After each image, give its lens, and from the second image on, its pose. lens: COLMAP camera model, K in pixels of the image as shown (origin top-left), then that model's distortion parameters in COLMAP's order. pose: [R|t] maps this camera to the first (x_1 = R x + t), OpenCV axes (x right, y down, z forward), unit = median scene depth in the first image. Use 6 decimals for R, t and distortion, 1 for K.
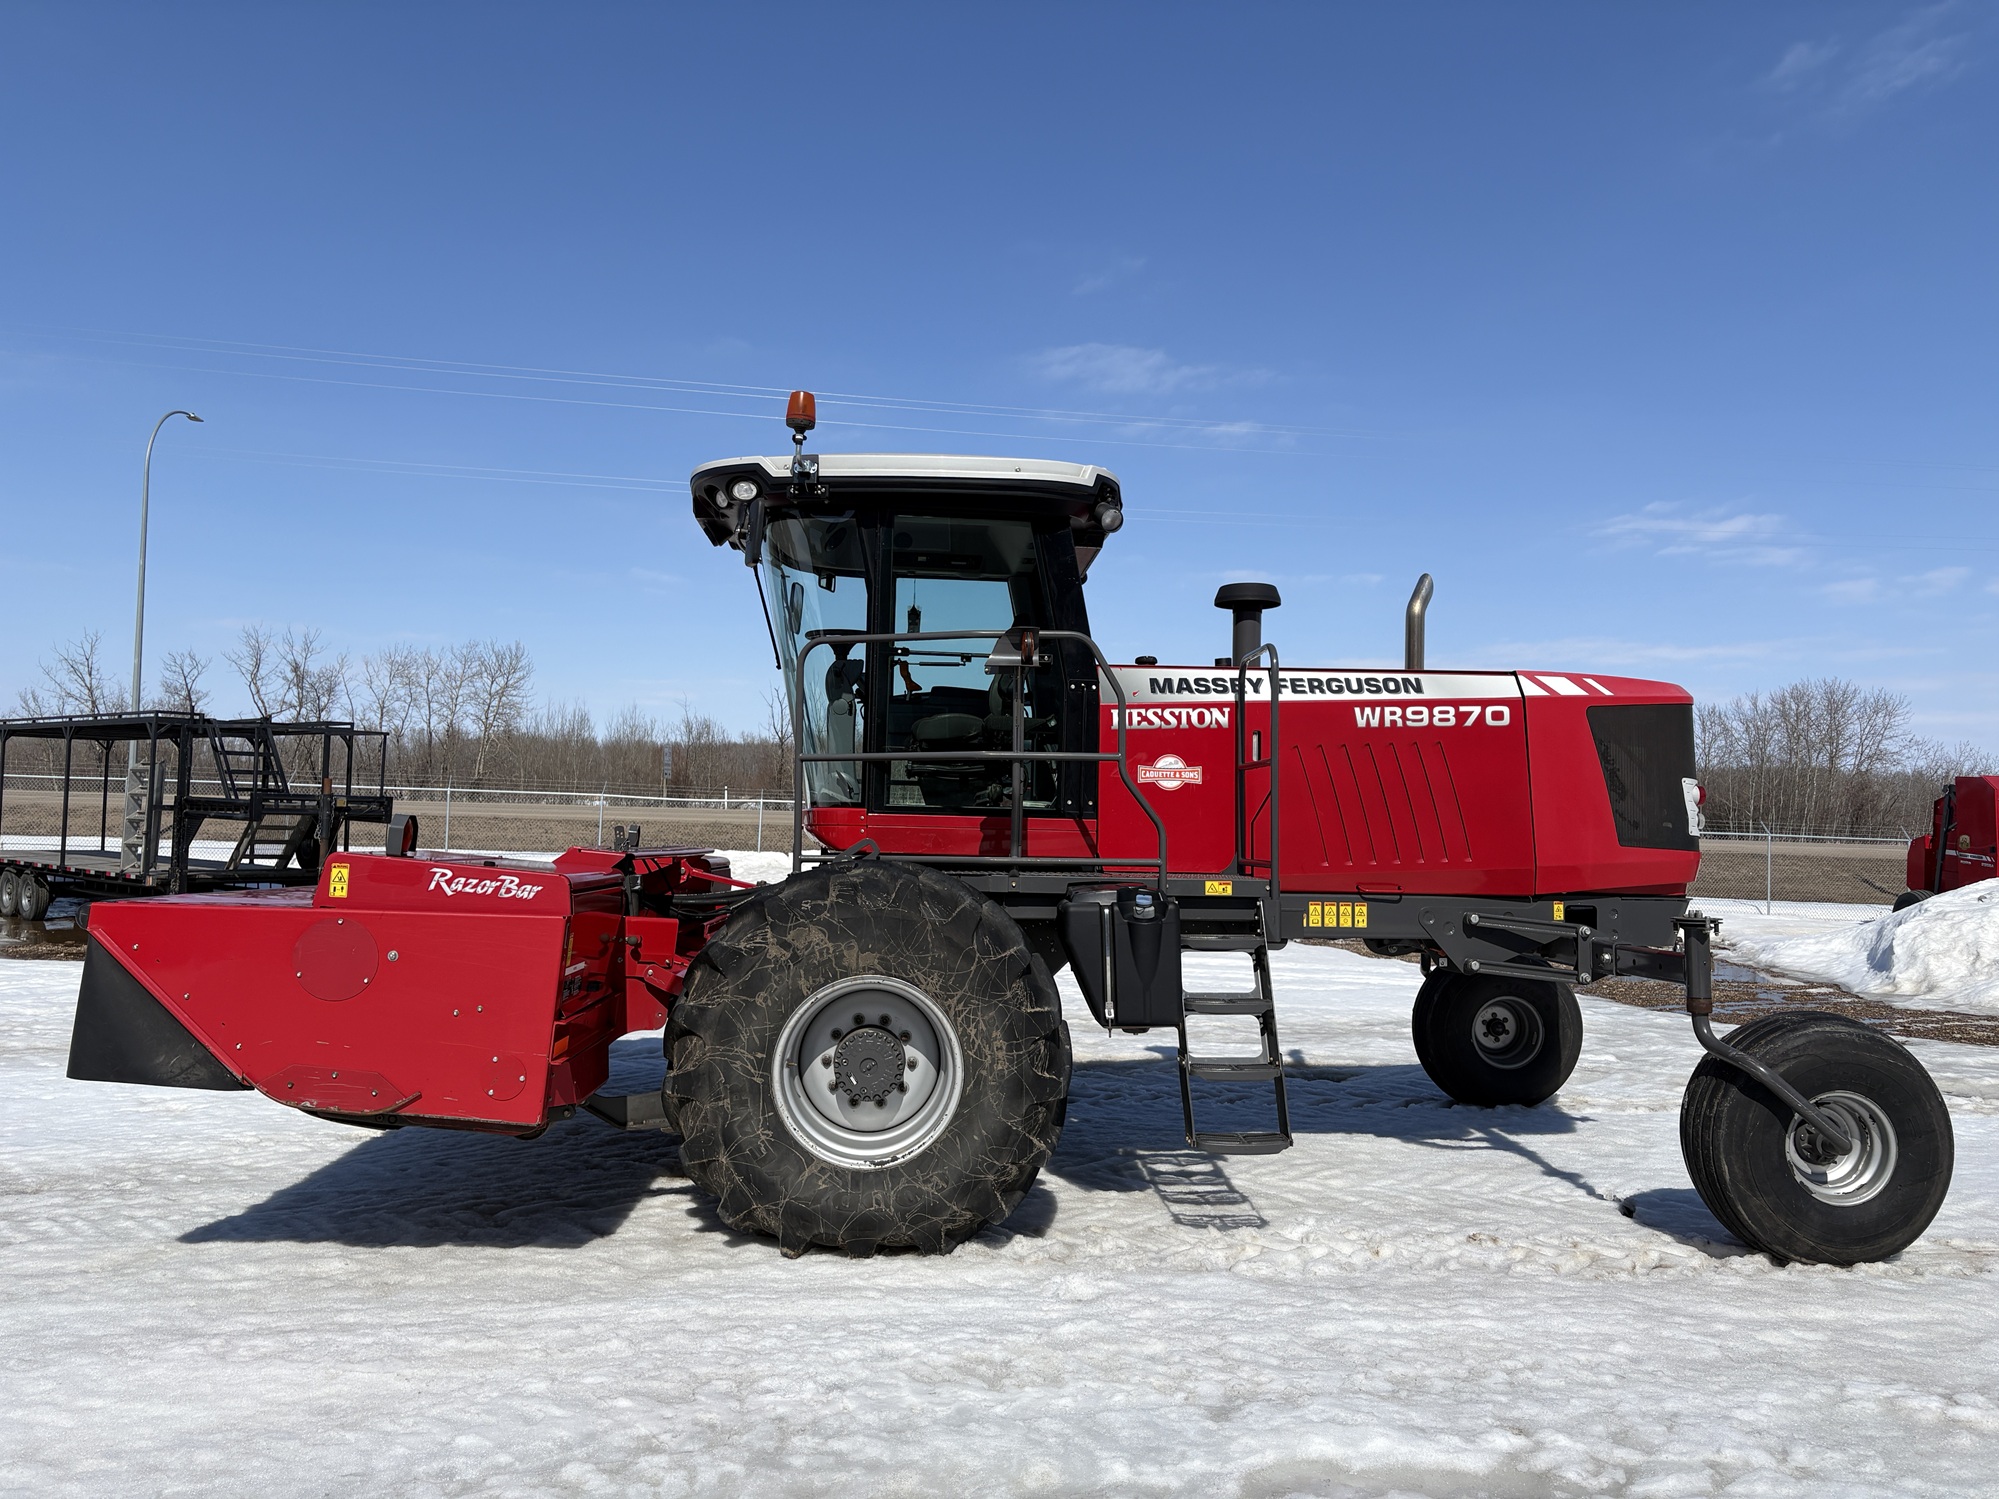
lens RADIAL K [[1520.3, 0, 999.5], [0, 1520.3, 749.5], [0, 0, 1]] dist [0.027878, -0.016344]
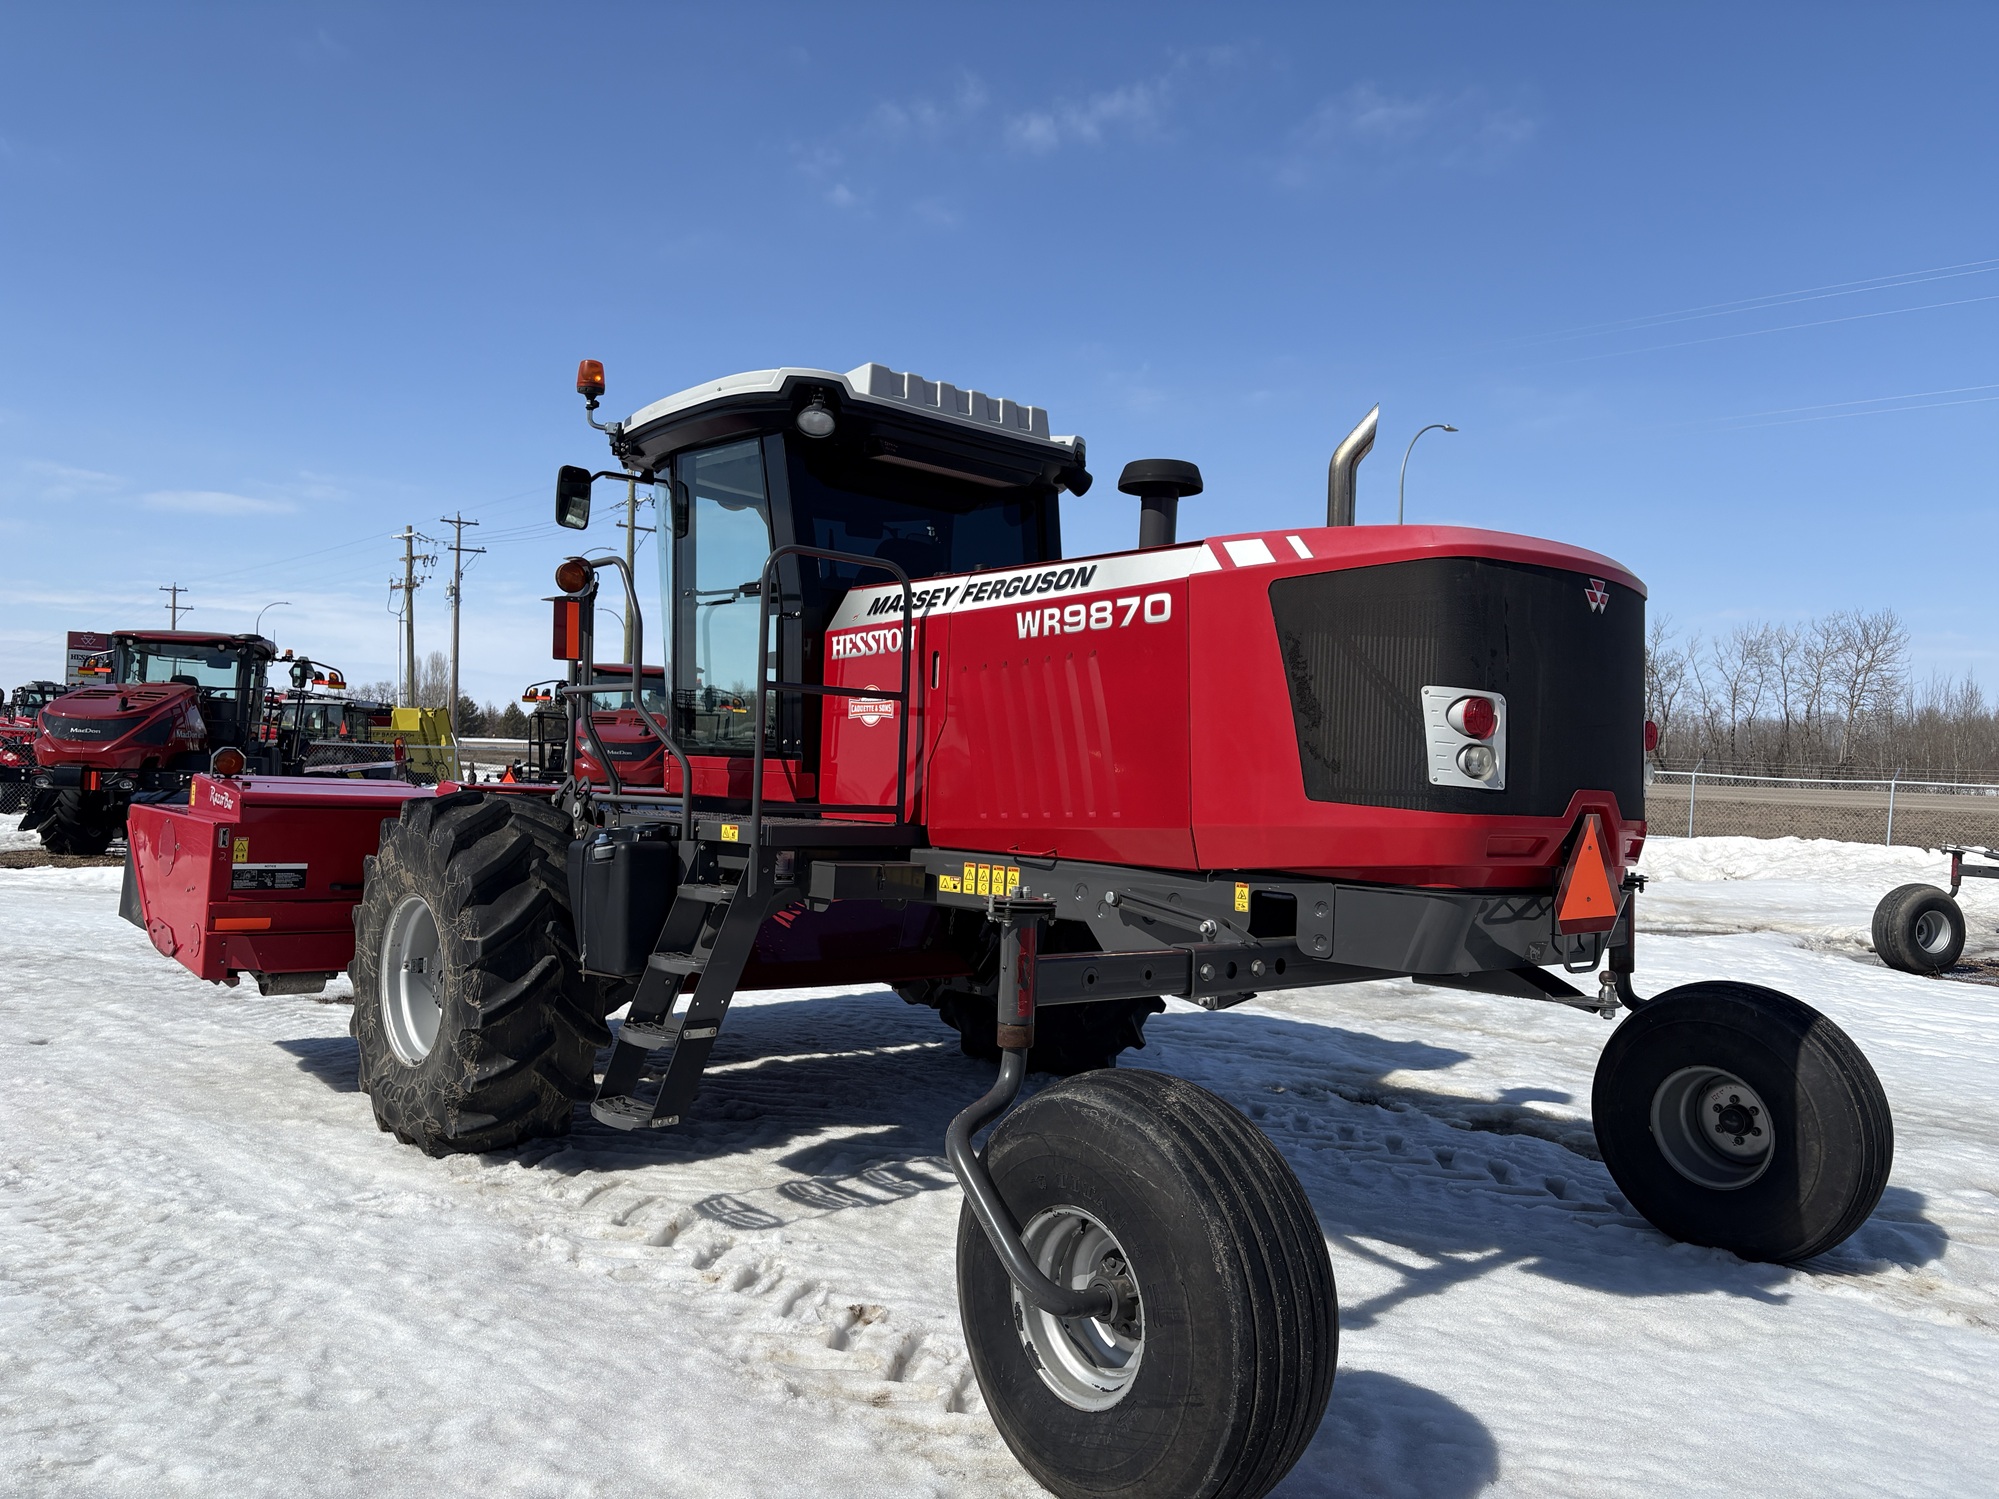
lens RADIAL K [[1520.3, 0, 999.5], [0, 1520.3, 749.5], [0, 0, 1]] dist [0.027878, -0.016344]
pose [[0.607429, -0.010689, -0.794302, 0.832581], [0.015640, 0.999877, -0.001495, 0.041993], [0.794220, -0.011515, 0.607521, 0.525447]]
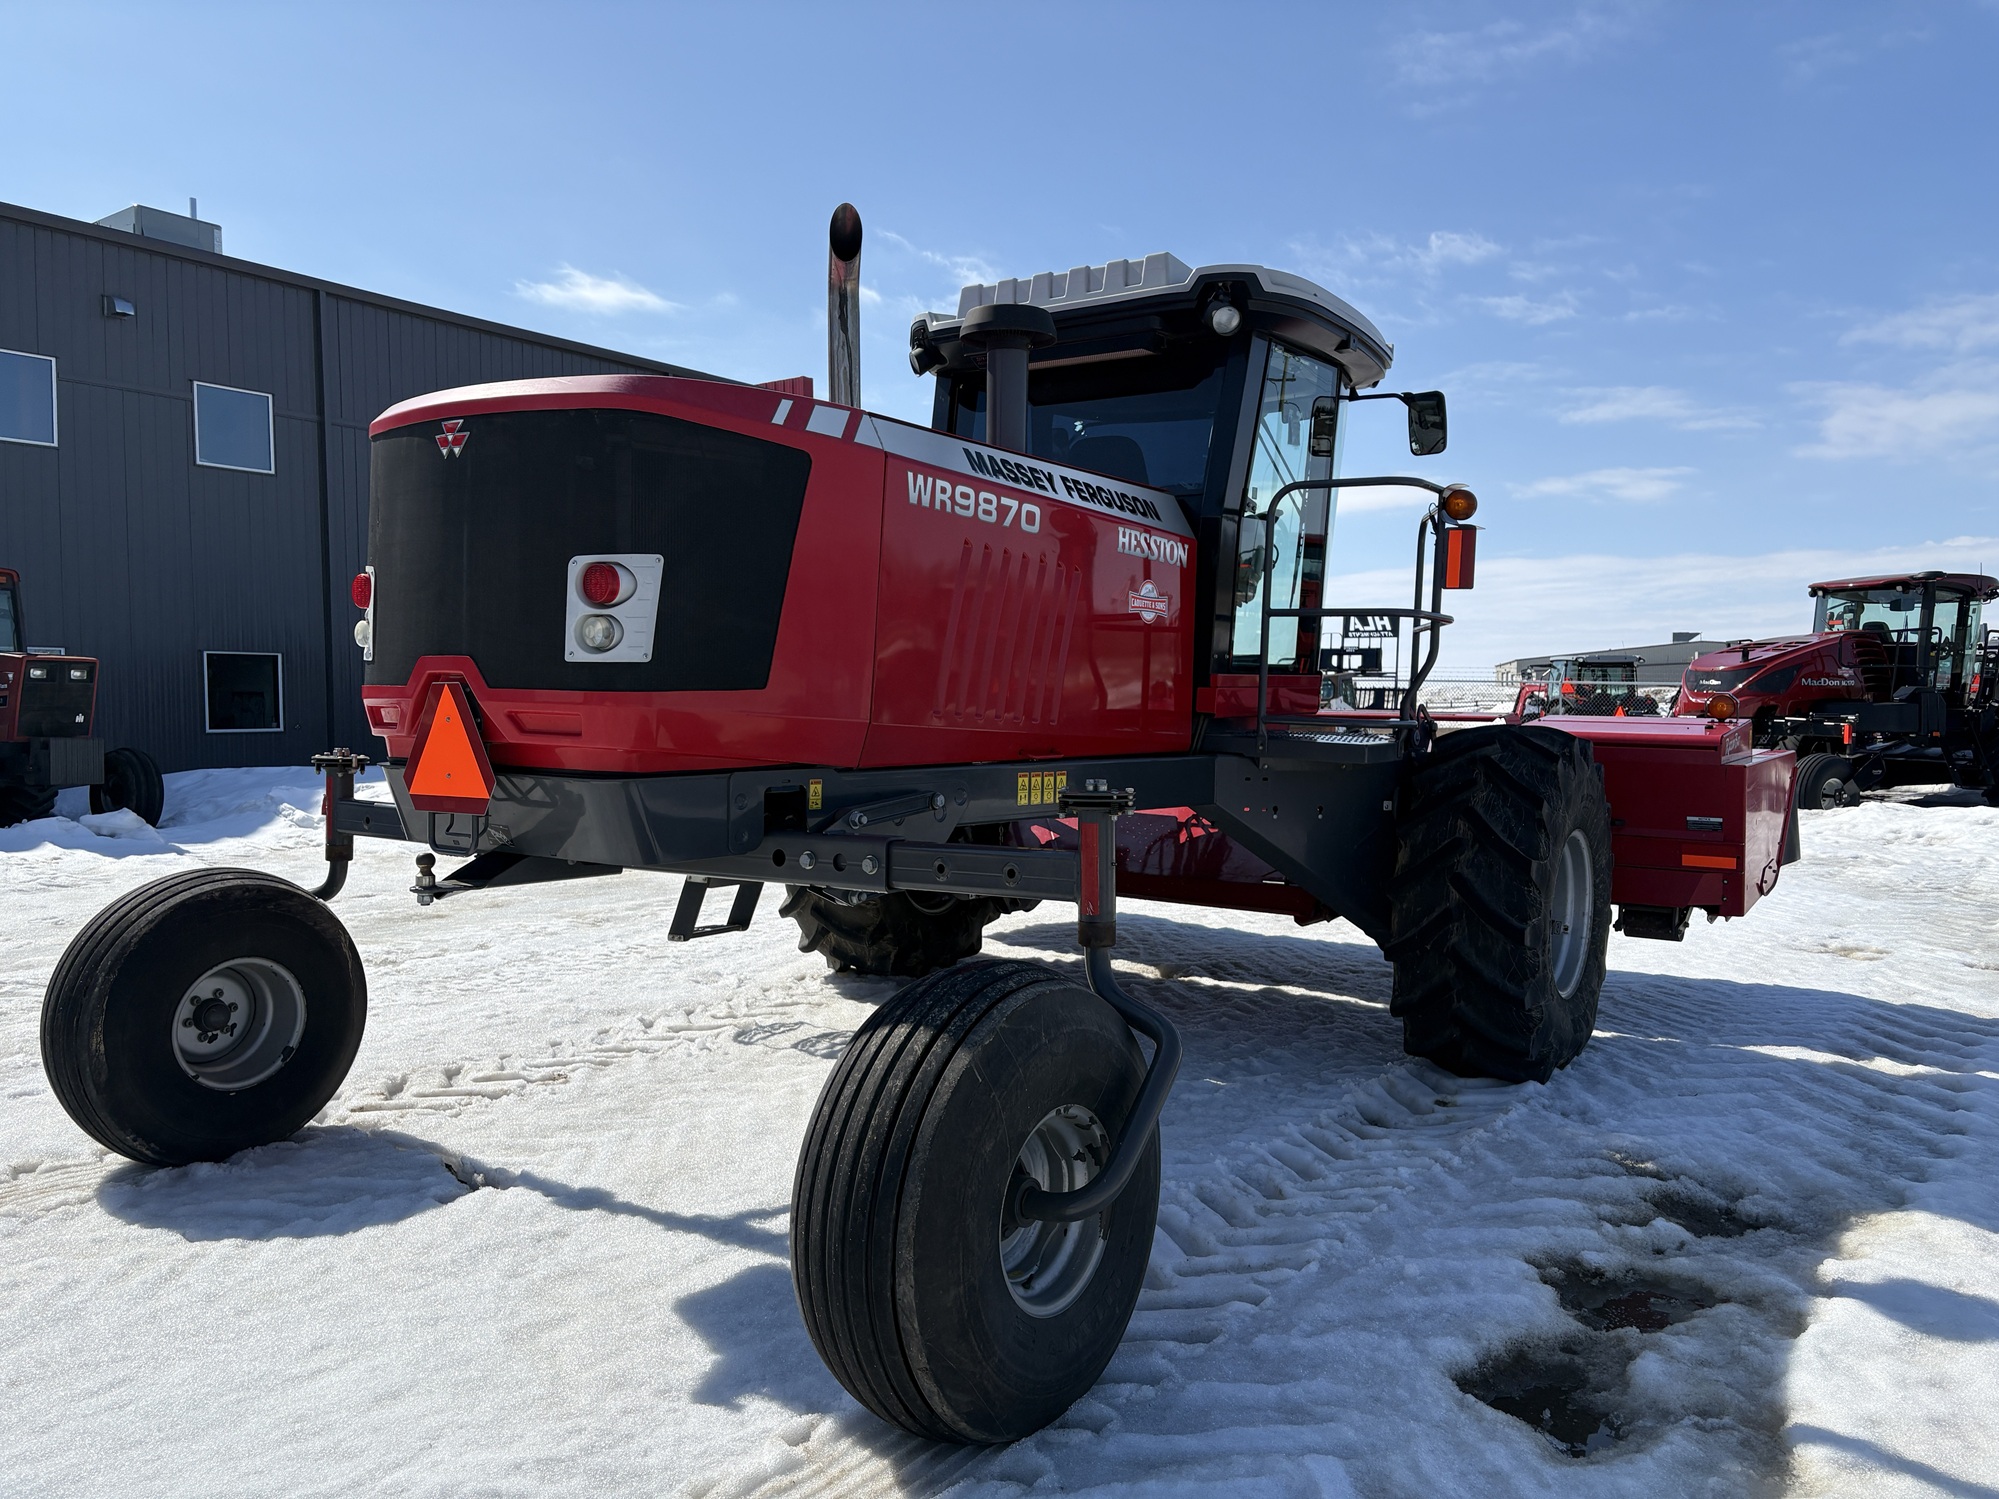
lens RADIAL K [[1498.8, 0, 999.5], [0, 1498.8, 749.5], [0, 0, 1]] dist [0.036509, -0.051095]
pose [[0.617995, 0.031226, 0.785562, -0.238601], [-0.095386, 0.994807, 0.035497, 0.063384], [-0.780374, -0.096869, 0.617765, 0.563148]]
